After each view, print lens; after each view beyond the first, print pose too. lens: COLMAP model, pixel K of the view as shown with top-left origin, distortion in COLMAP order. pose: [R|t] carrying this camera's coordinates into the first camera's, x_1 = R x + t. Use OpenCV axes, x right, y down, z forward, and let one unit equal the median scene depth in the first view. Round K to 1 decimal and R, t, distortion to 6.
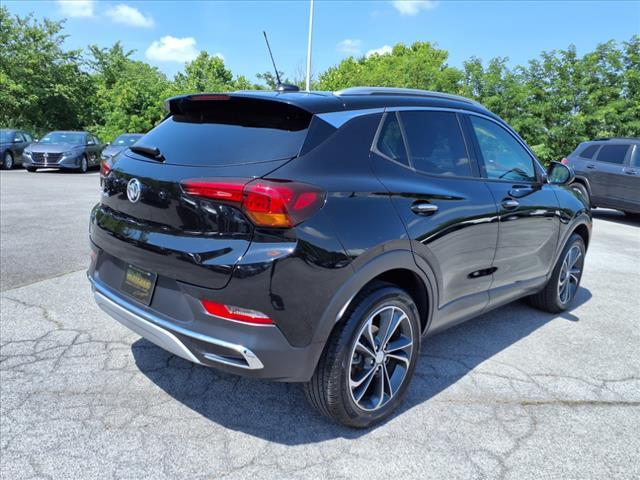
lens RADIAL K [[515.7, 0, 319.8], [0, 515.7, 260.2], [0, 0, 1]] dist [0.004157, -0.010614]
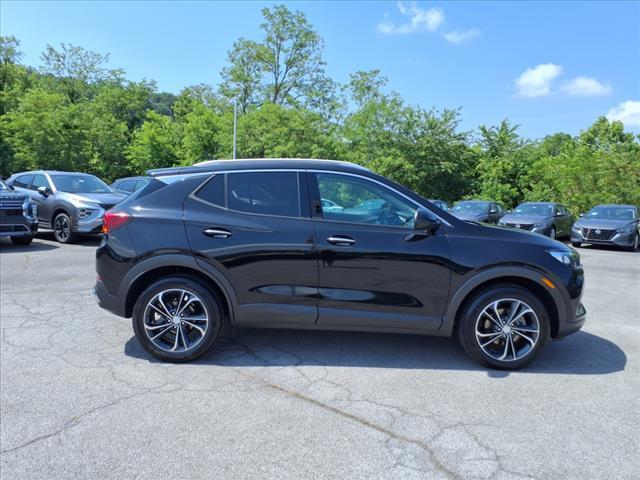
lens RADIAL K [[527.3, 0, 326.9], [0, 527.3, 239.4], [0, 0, 1]] dist [0.010927, -0.008972]
pose [[0.693588, 0.030525, -0.719725, 0.169130], [-0.154440, 0.982172, -0.107176, 0.004274], [0.703622, 0.185491, 0.685937, 0.014546]]
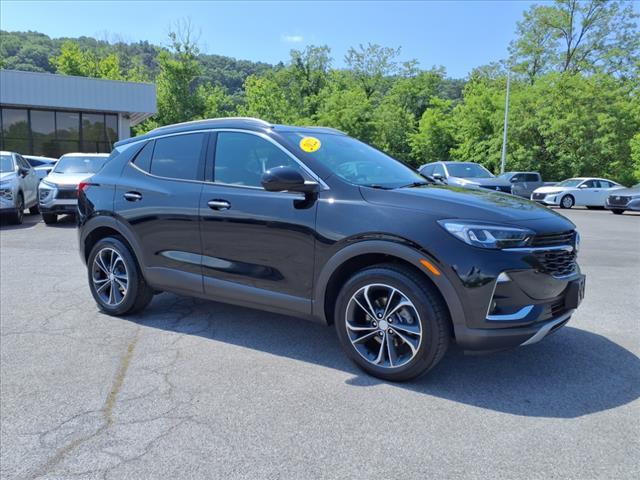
lens RADIAL K [[515.7, 0, 319.8], [0, 515.7, 260.2], [0, 0, 1]] dist [0.004157, -0.010614]
pose [[0.171760, 0.109101, -0.979079, 0.206099], [-0.212480, 0.974559, 0.071322, -0.015694], [0.961952, 0.195785, 0.190572, 0.138251]]
